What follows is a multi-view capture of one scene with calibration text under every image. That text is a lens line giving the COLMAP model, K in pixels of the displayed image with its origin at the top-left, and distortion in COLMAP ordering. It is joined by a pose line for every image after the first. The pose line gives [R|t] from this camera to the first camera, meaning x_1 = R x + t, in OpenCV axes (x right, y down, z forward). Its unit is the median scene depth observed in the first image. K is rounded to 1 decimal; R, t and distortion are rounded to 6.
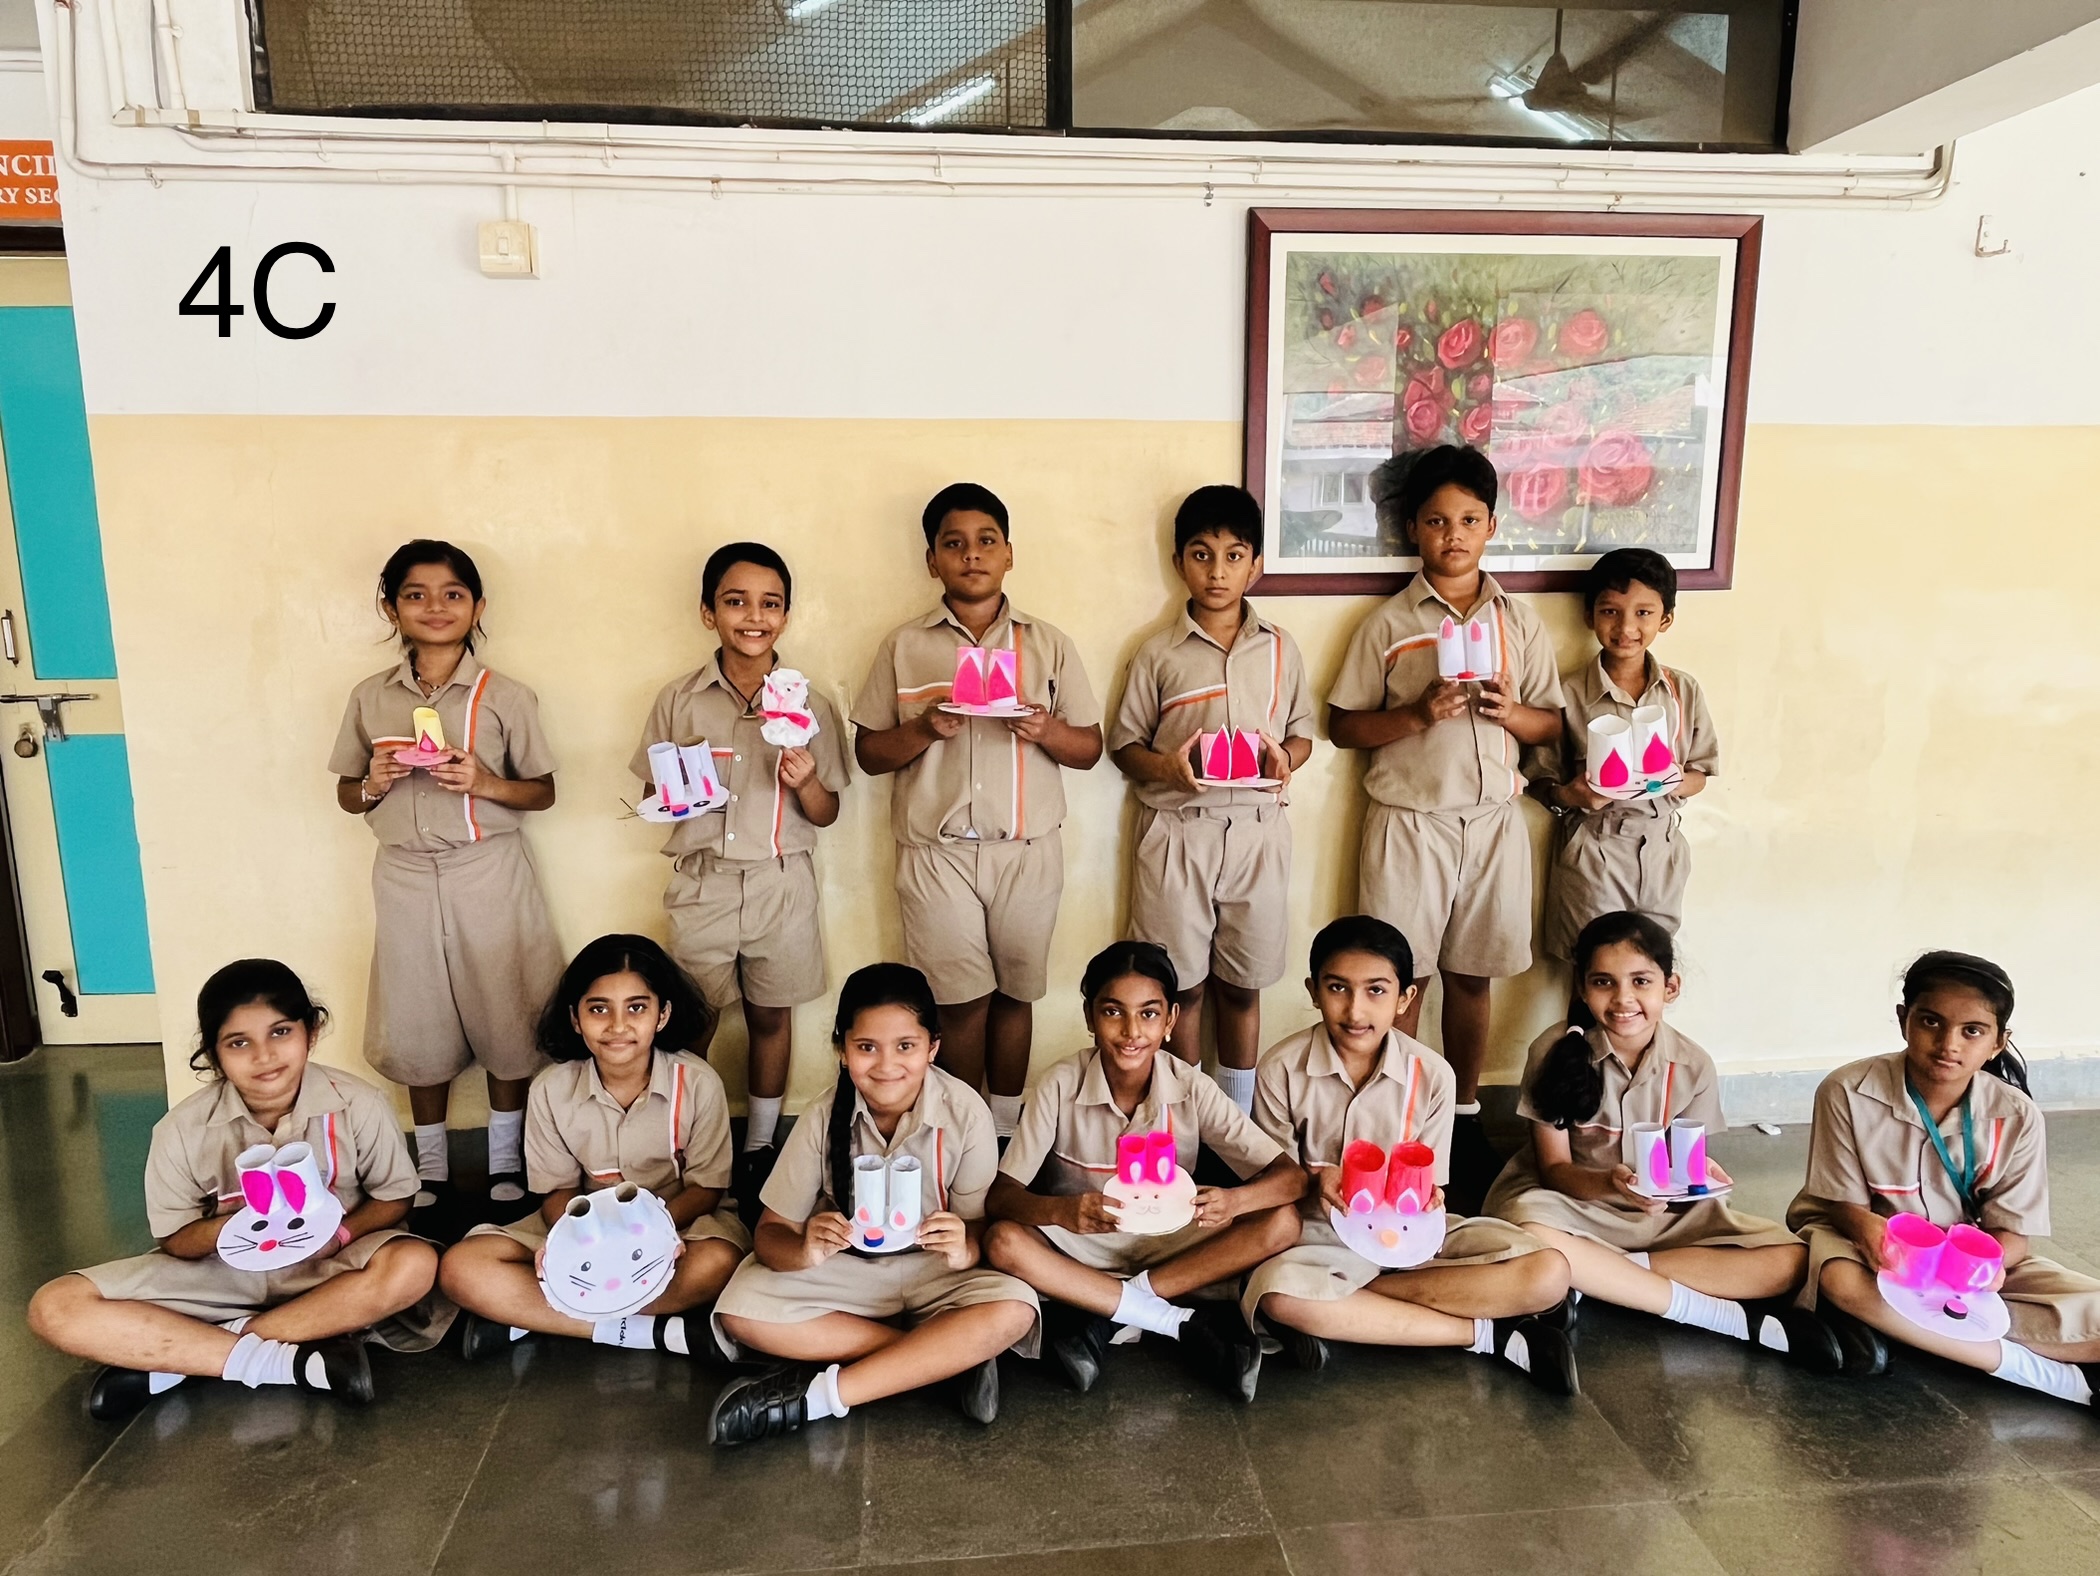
lens RADIAL K [[1342.9, 0, 1039.8], [0, 1342.9, 787.2], [0, 0, 1]] dist [0.002153, -0.004877]
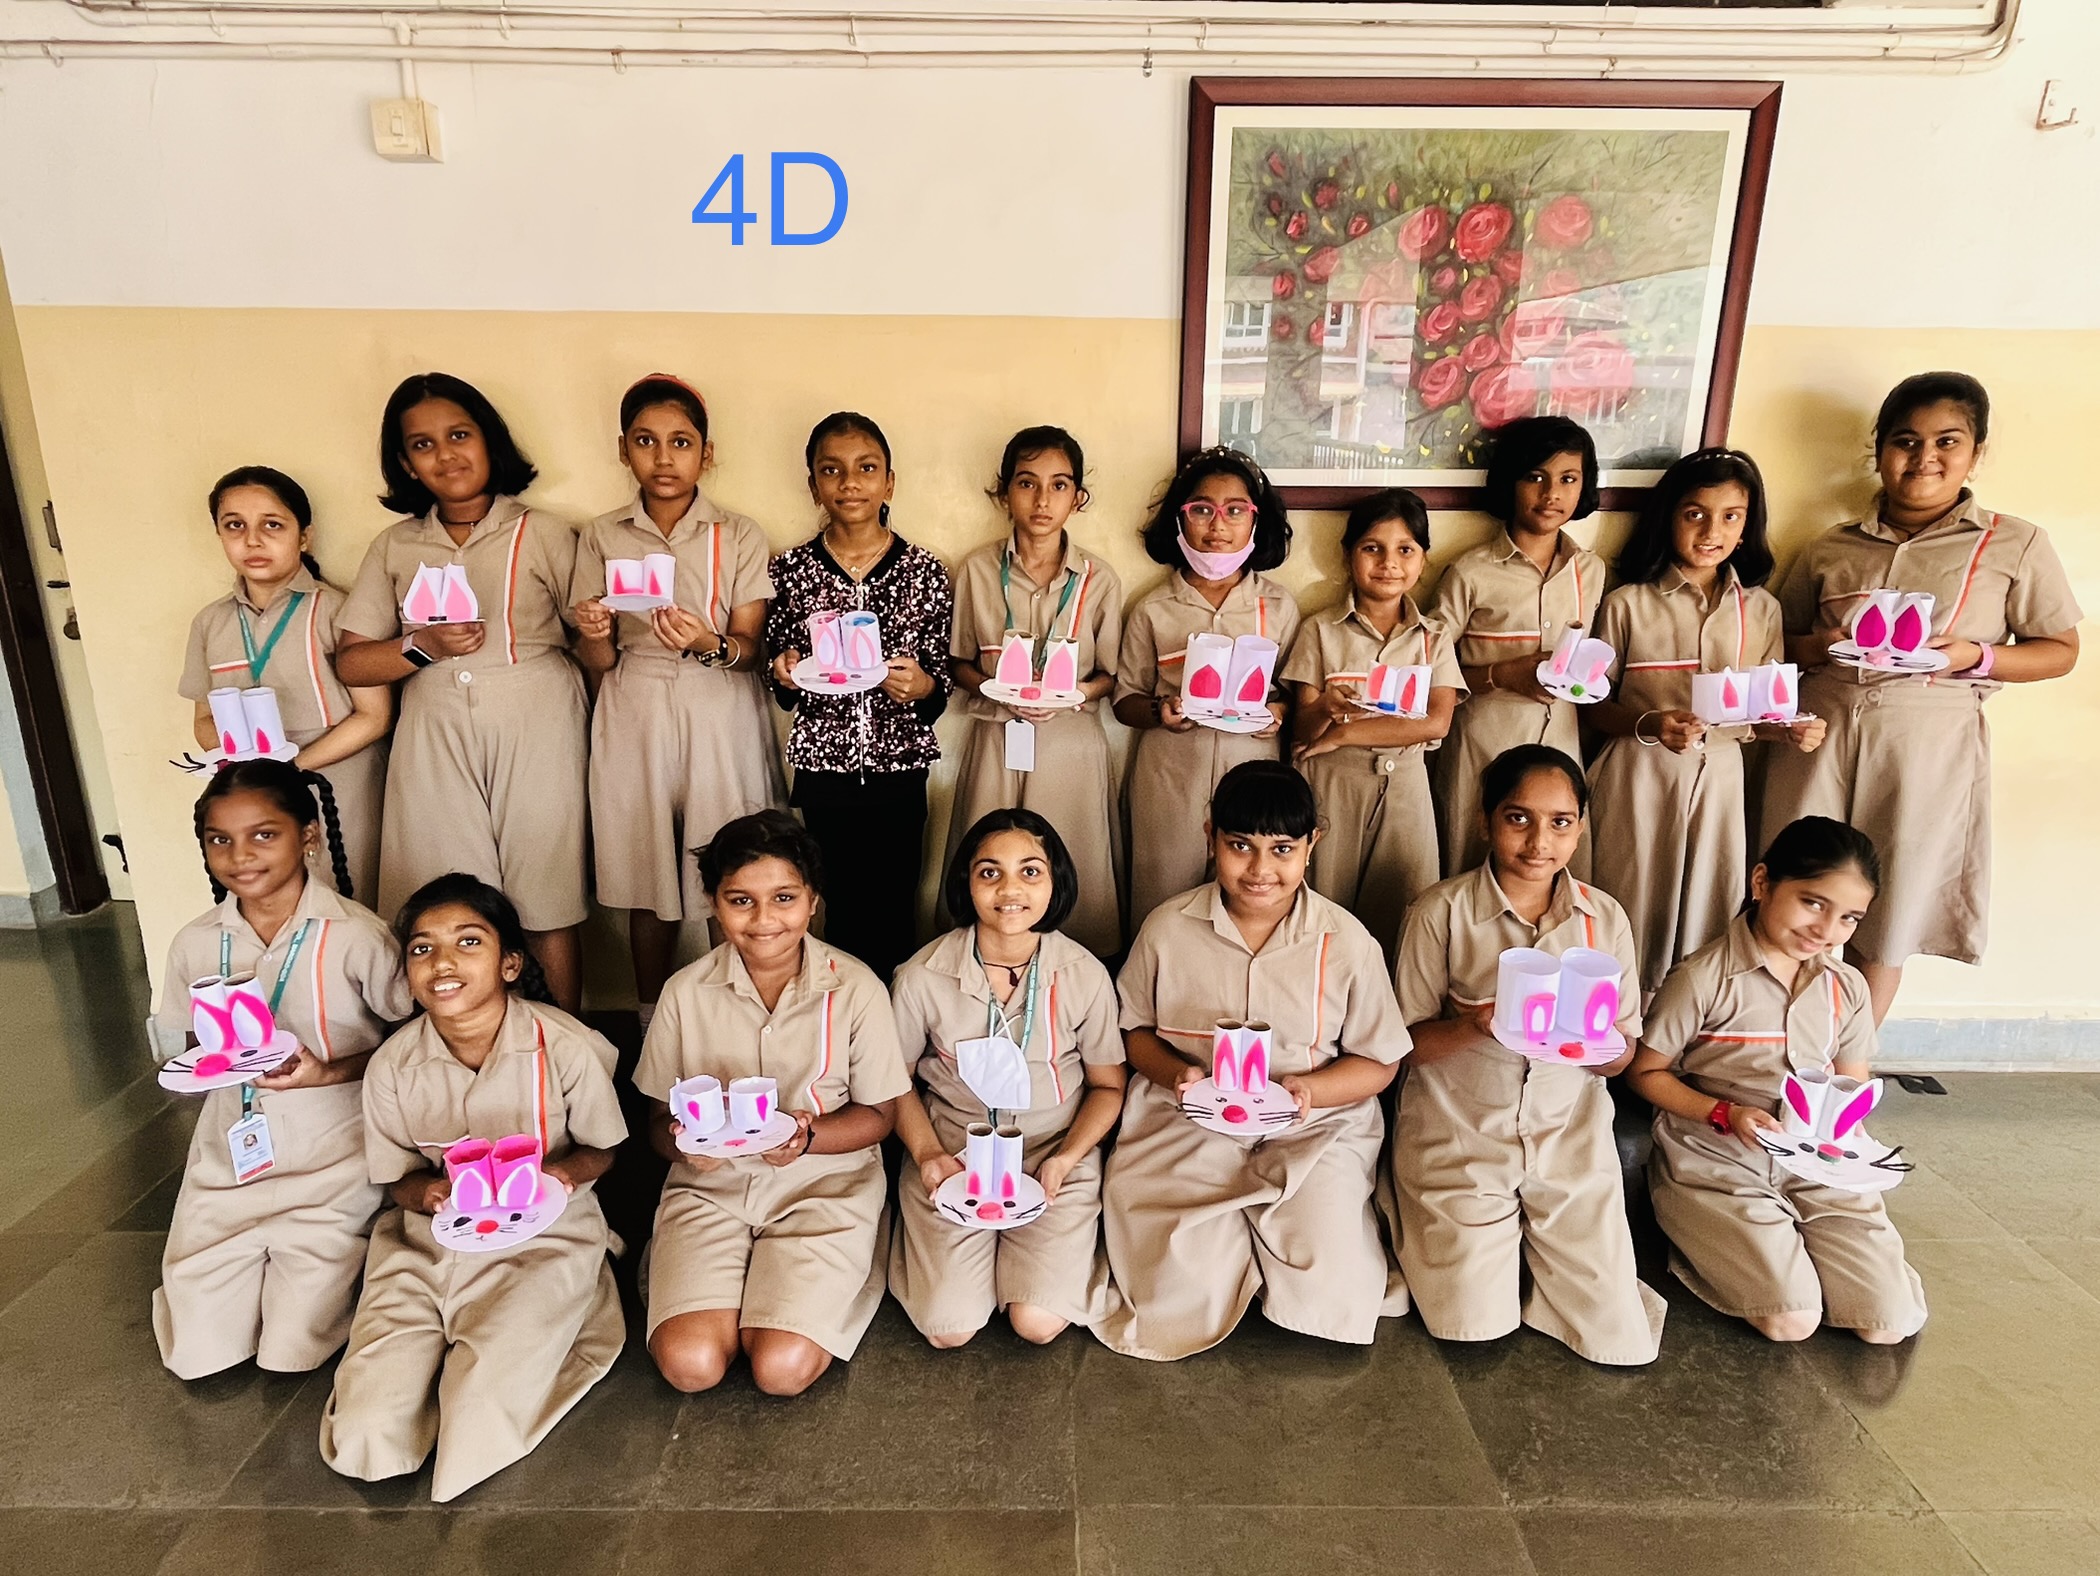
lens RADIAL K [[1185.7, 0, 1039.2], [0, 1185.7, 789.0], [0, 0, 1]] dist [-0.001702, 0.000030]
pose [[0.995725, 0.037799, -0.084276, 0.136024], [-0.029401, 0.994678, 0.098751, -0.025572], [0.087560, -0.095851, 0.991537, 0.141395]]
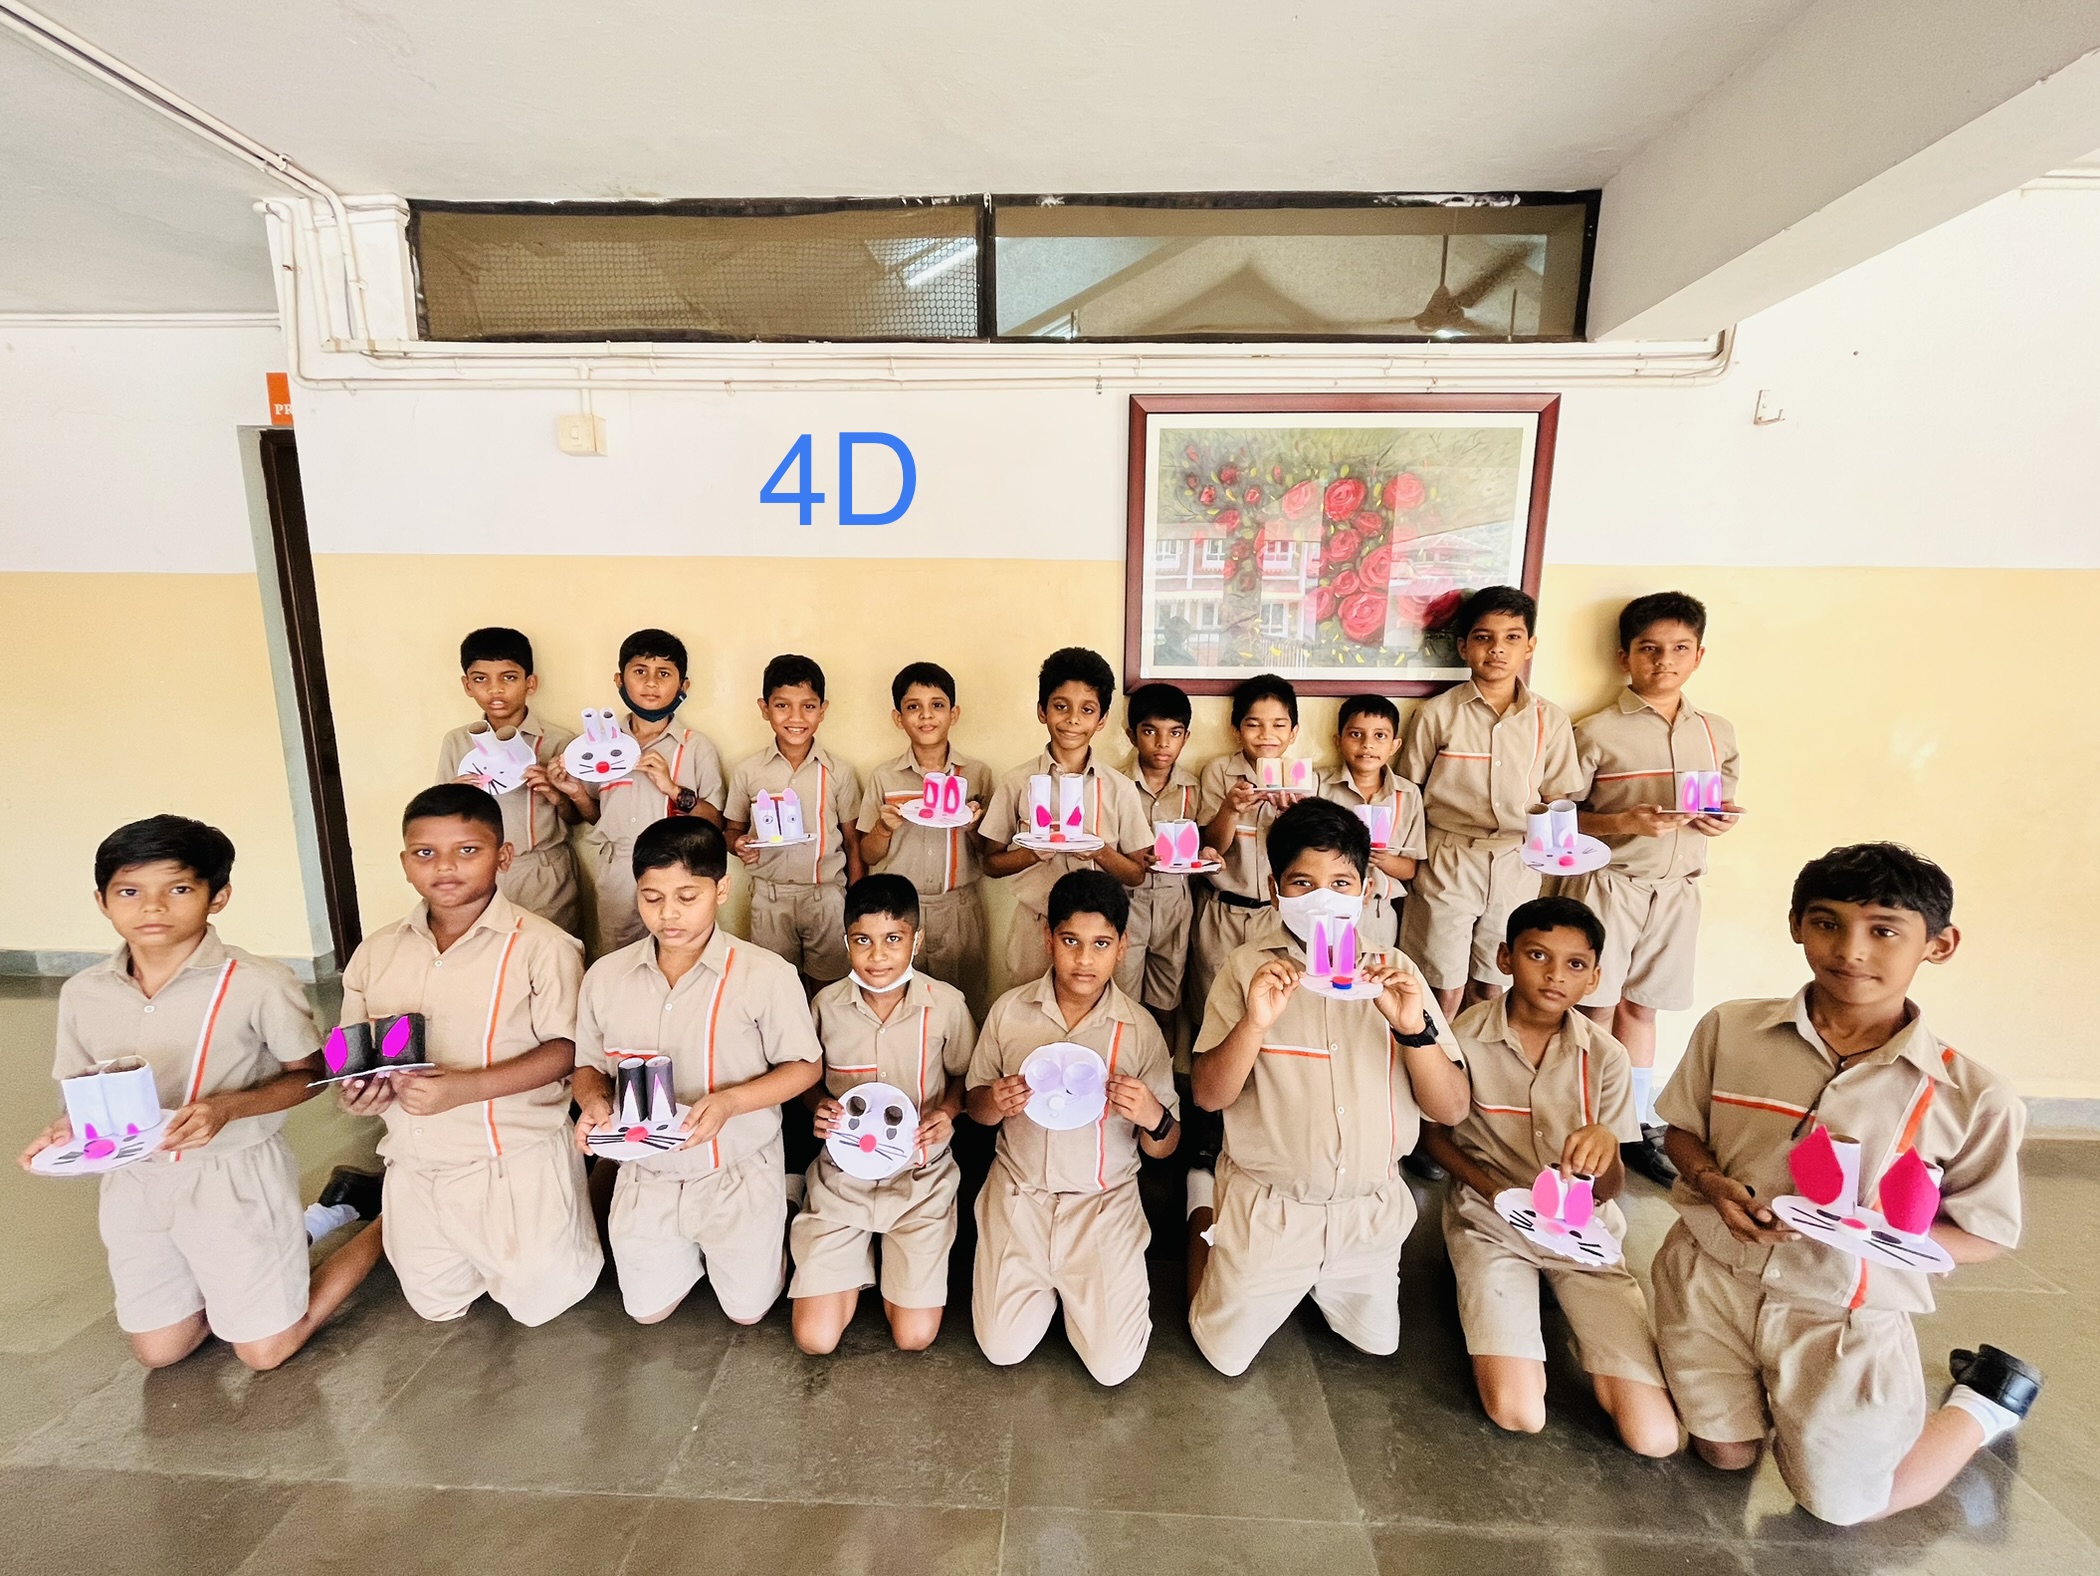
lens RADIAL K [[846.8, 0, 1047.3], [0, 846.8, 789.8], [0, 0, 1]] dist [-0.000416, -0.000508]
pose [[0.991001, 0.037960, -0.128361, 0.191588], [-0.038084, 0.999273, 0.001485, -0.050489], [0.128324, 0.003417, 0.991726, 0.182848]]
